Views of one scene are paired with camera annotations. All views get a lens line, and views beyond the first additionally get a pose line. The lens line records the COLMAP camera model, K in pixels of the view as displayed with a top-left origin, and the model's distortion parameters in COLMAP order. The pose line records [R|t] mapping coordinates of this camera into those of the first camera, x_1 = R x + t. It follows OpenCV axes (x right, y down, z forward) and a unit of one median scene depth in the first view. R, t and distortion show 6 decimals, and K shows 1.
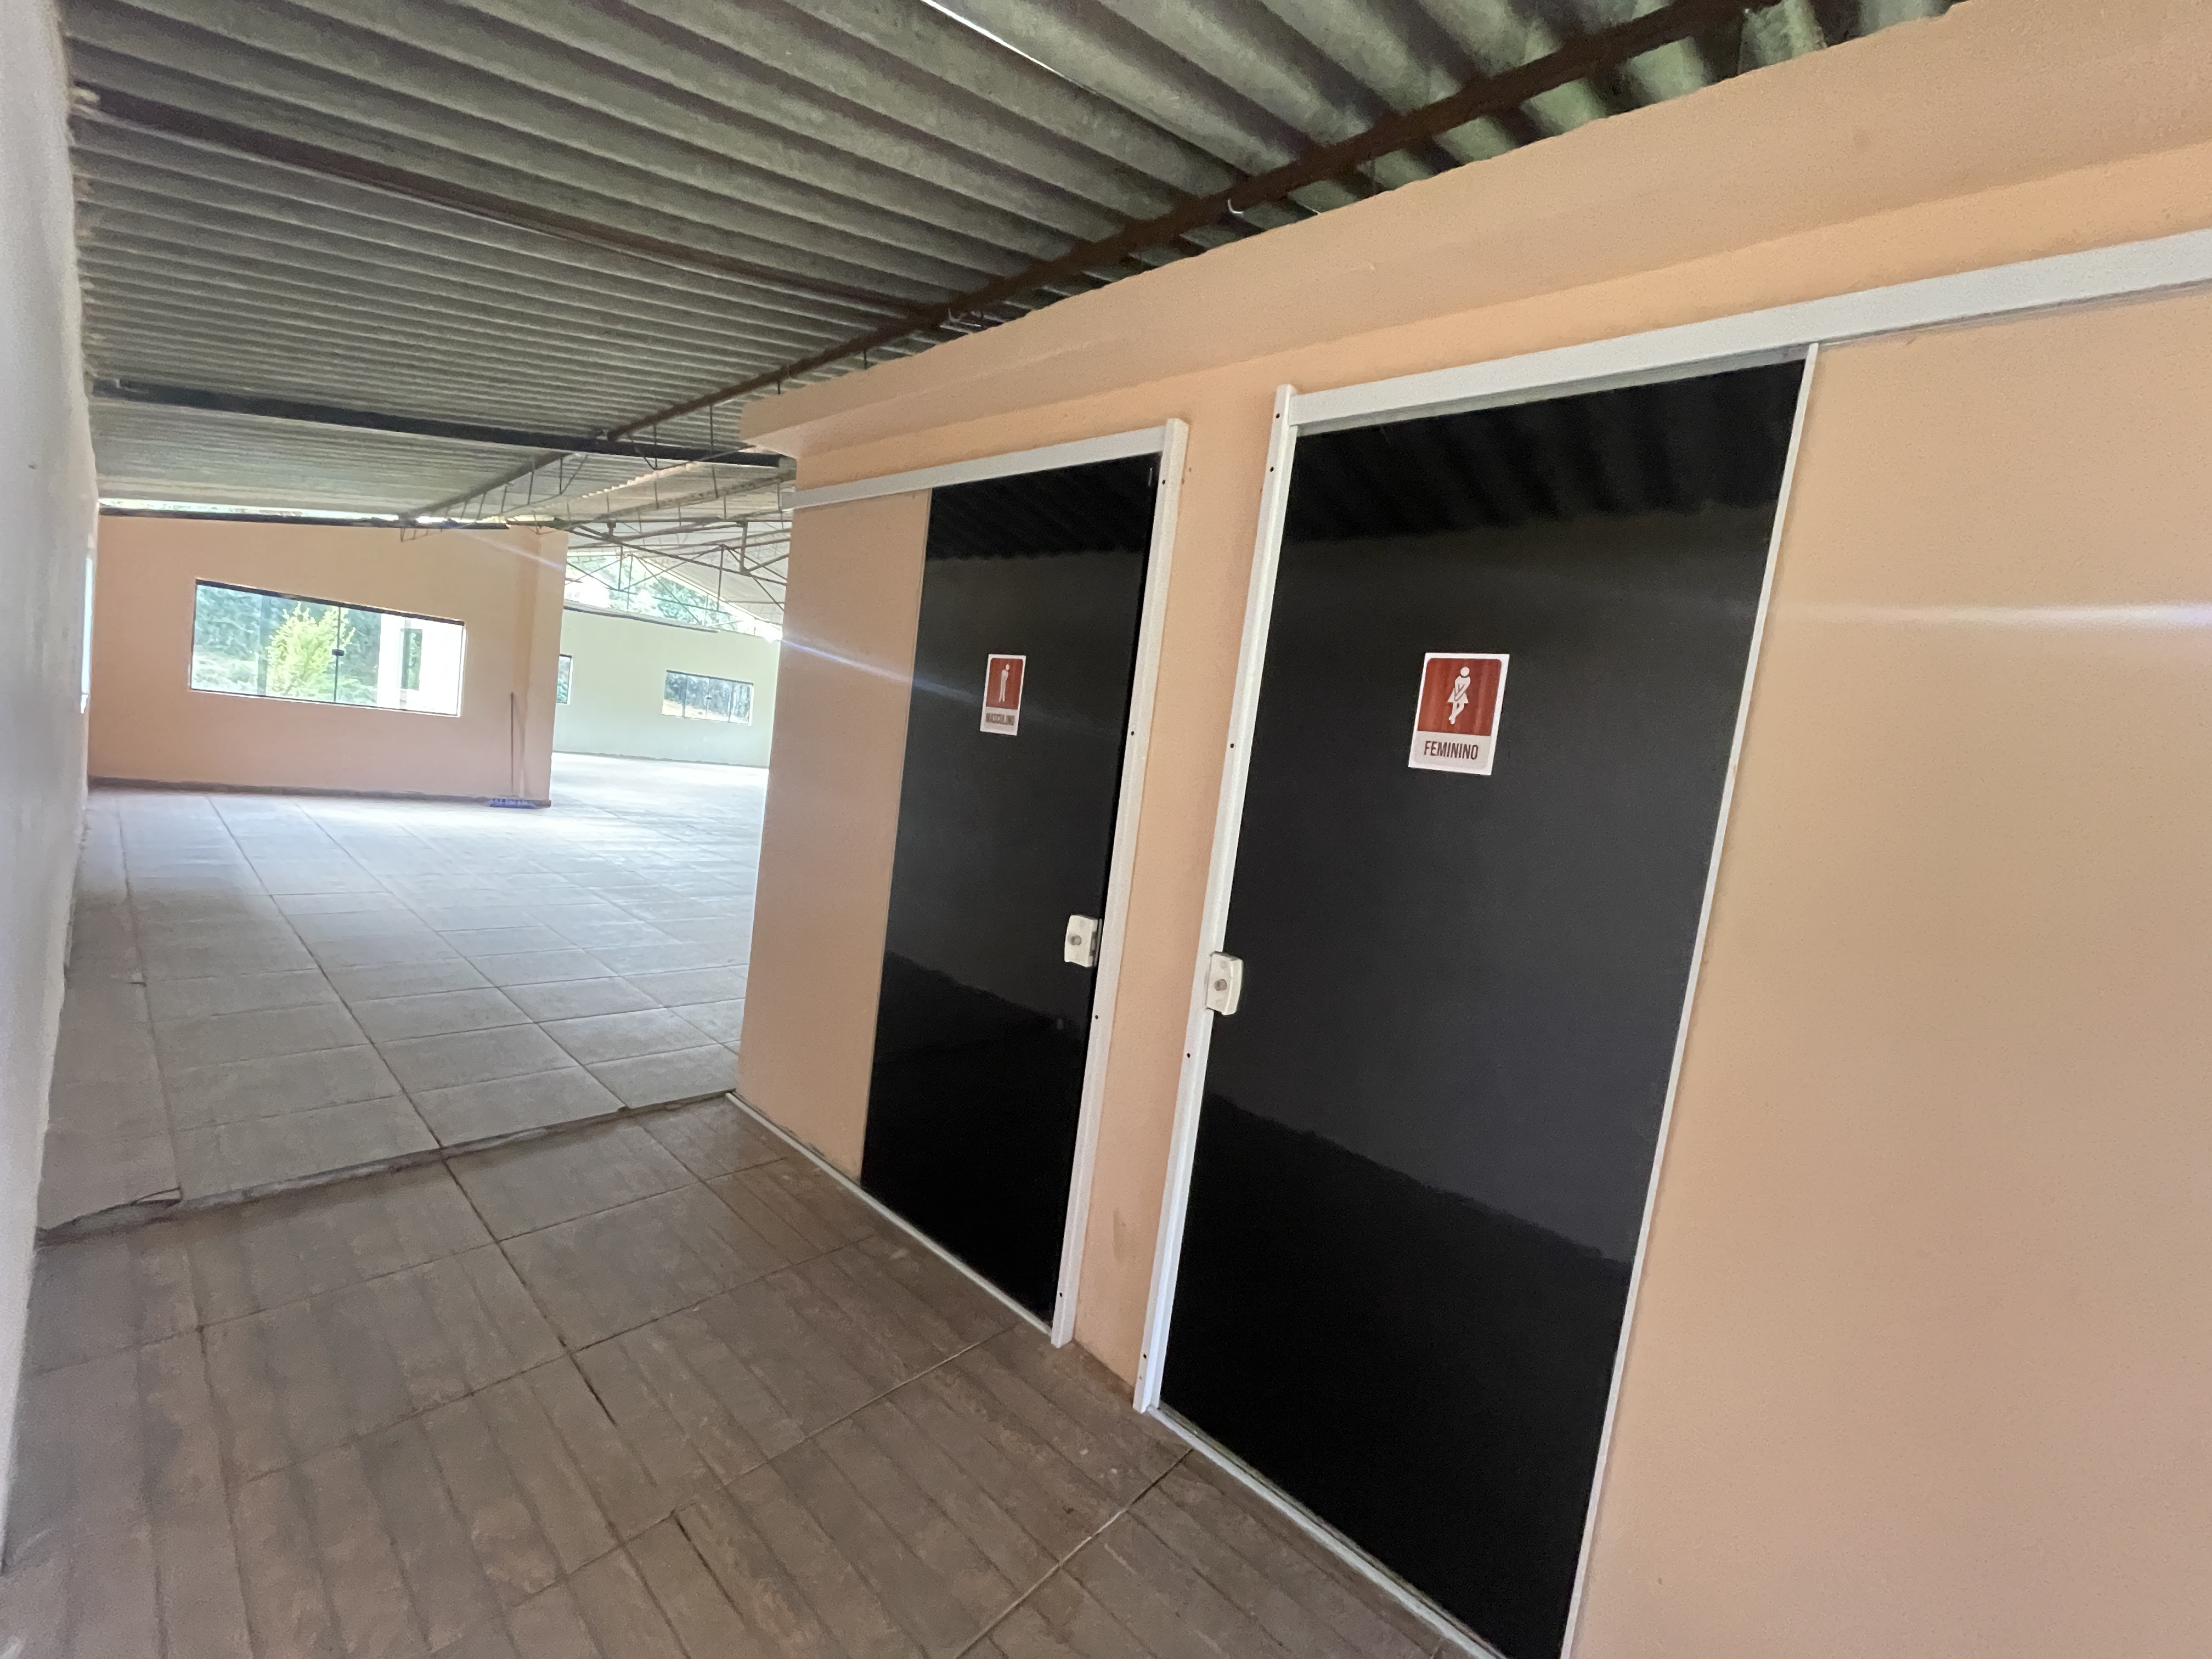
lens RADIAL K [[890.9, 0, 1106.0], [0, 890.9, 829.5], [0, 0, 1]] dist [0.001883, 0.000716]
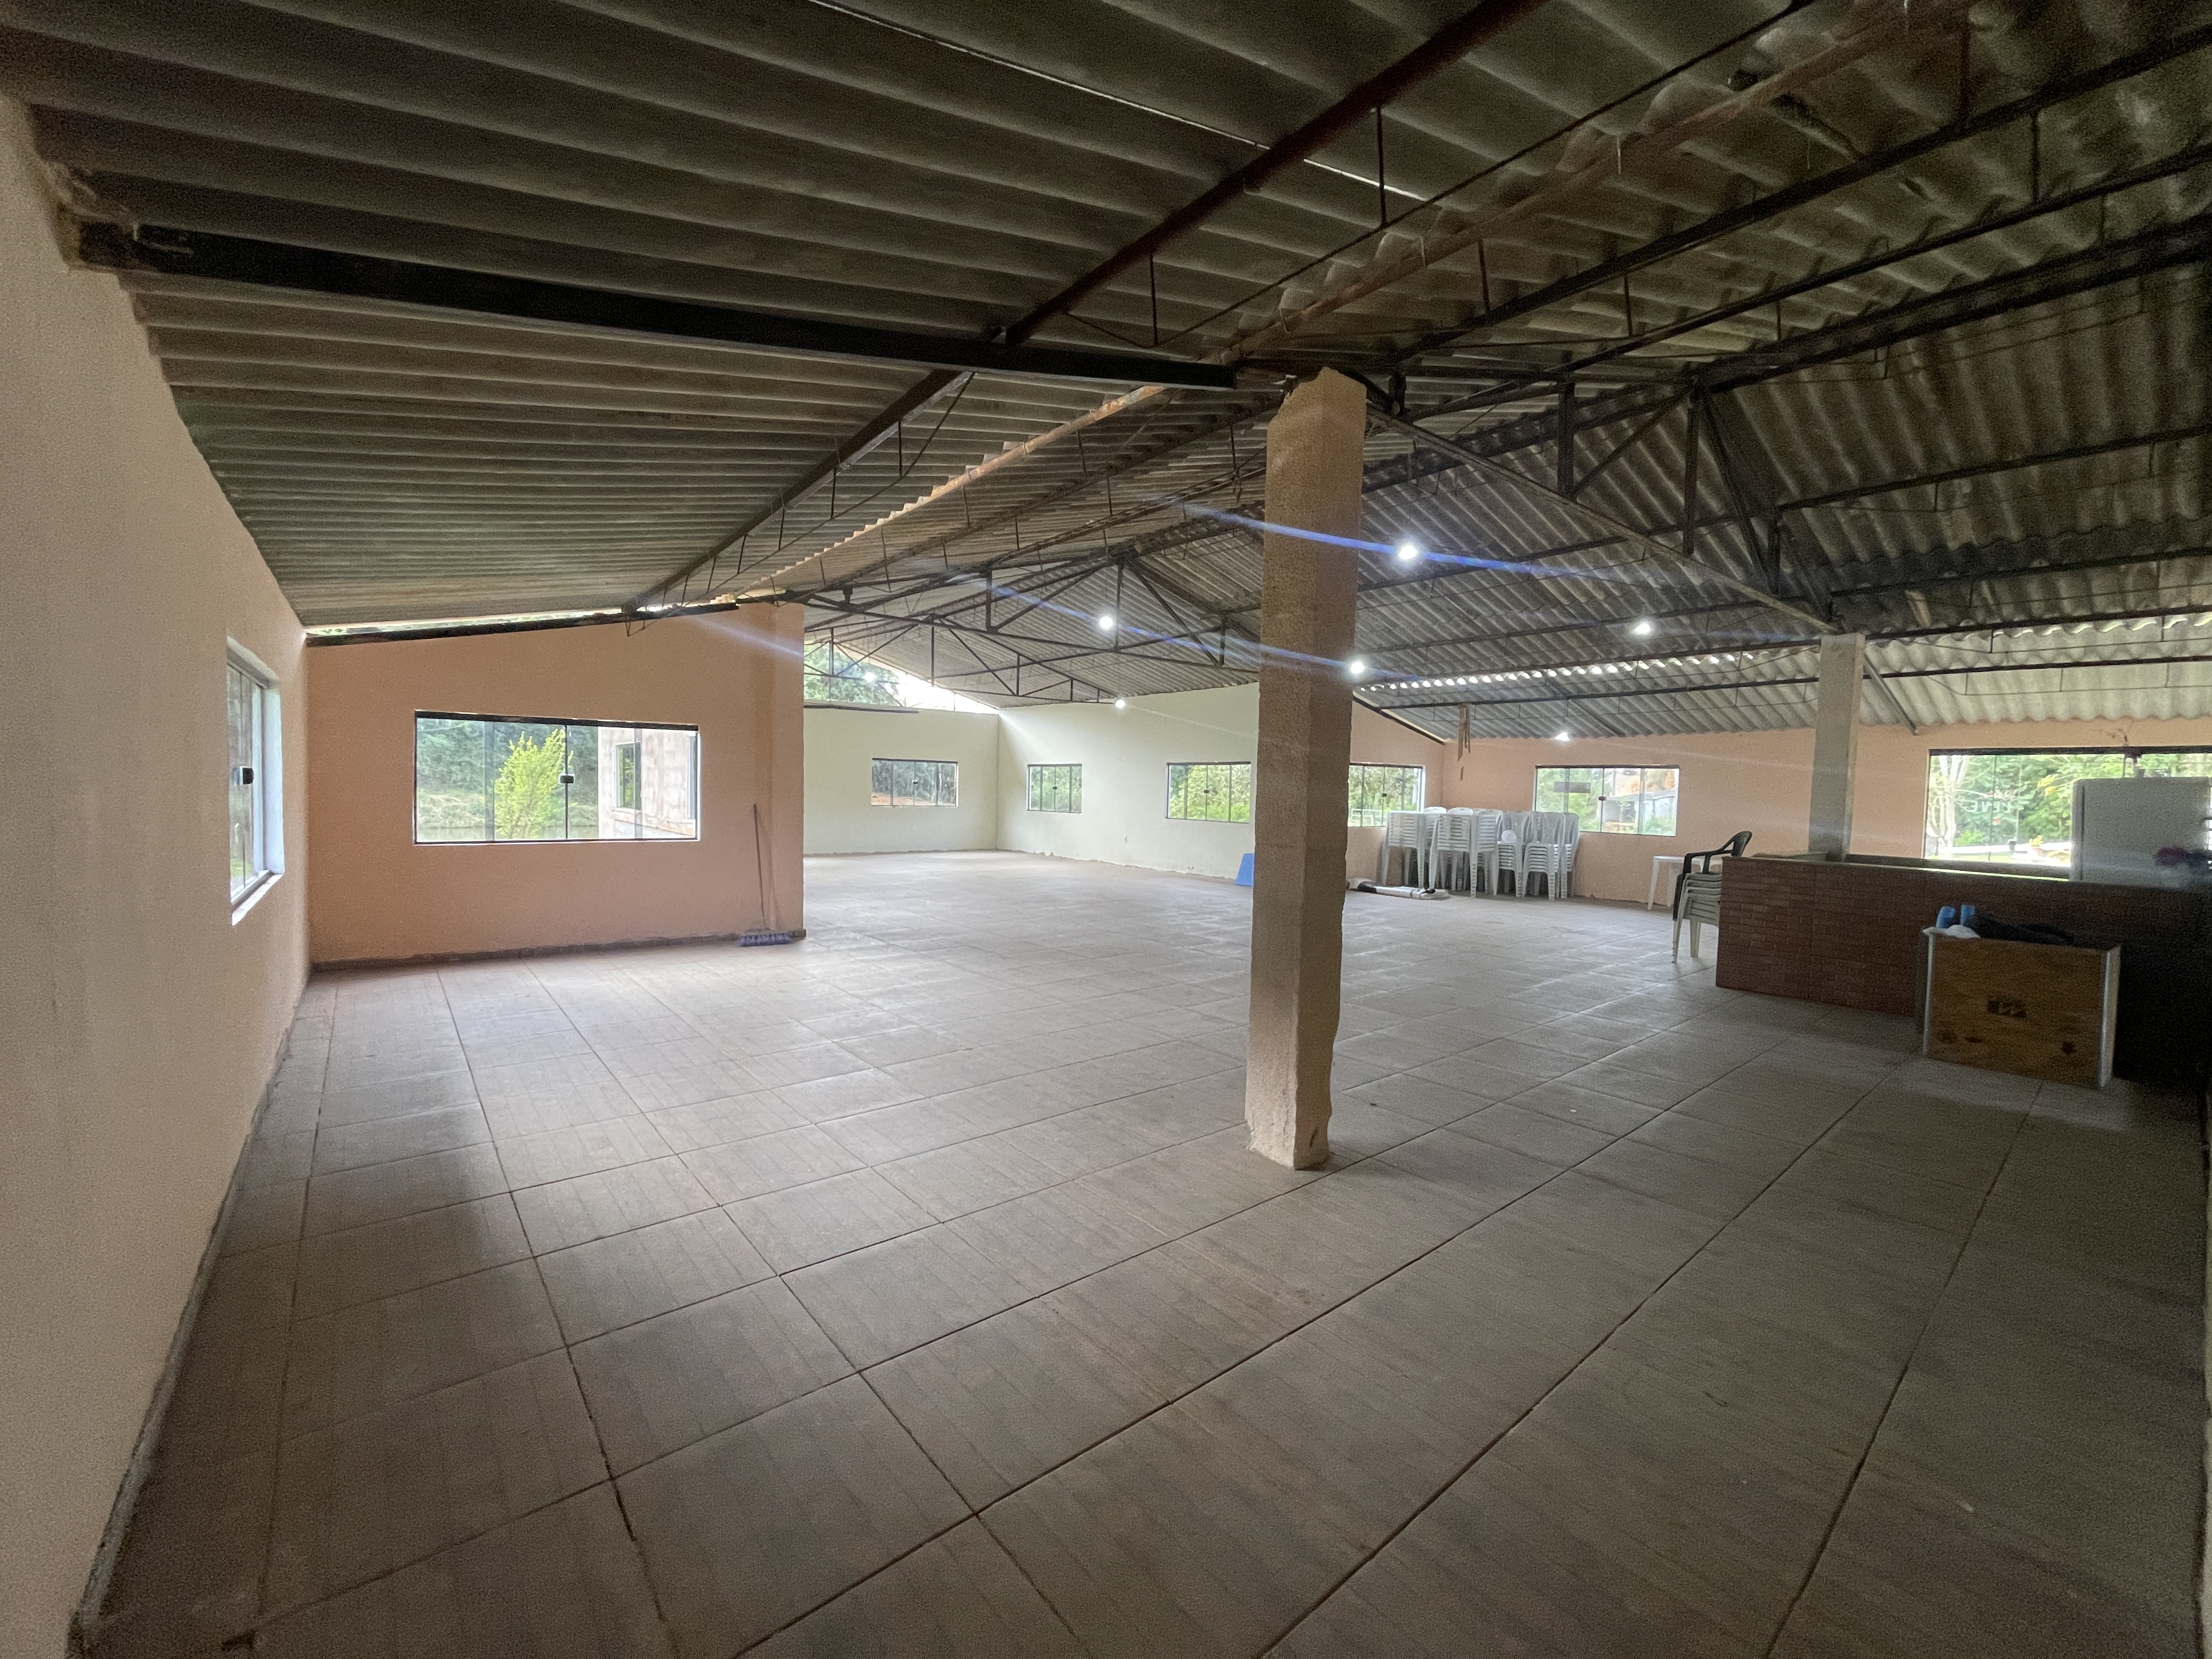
lens RADIAL K [[890.9, 0, 1106.0], [0, 890.9, 829.5], [0, 0, 1]] dist [0.001883, 0.000716]
pose [[0.982629, -0.097295, -0.158030, -0.219699], [0.088479, 0.994152, -0.061910, -0.050512], [0.163129, 0.046852, 0.985492, 0.243761]]
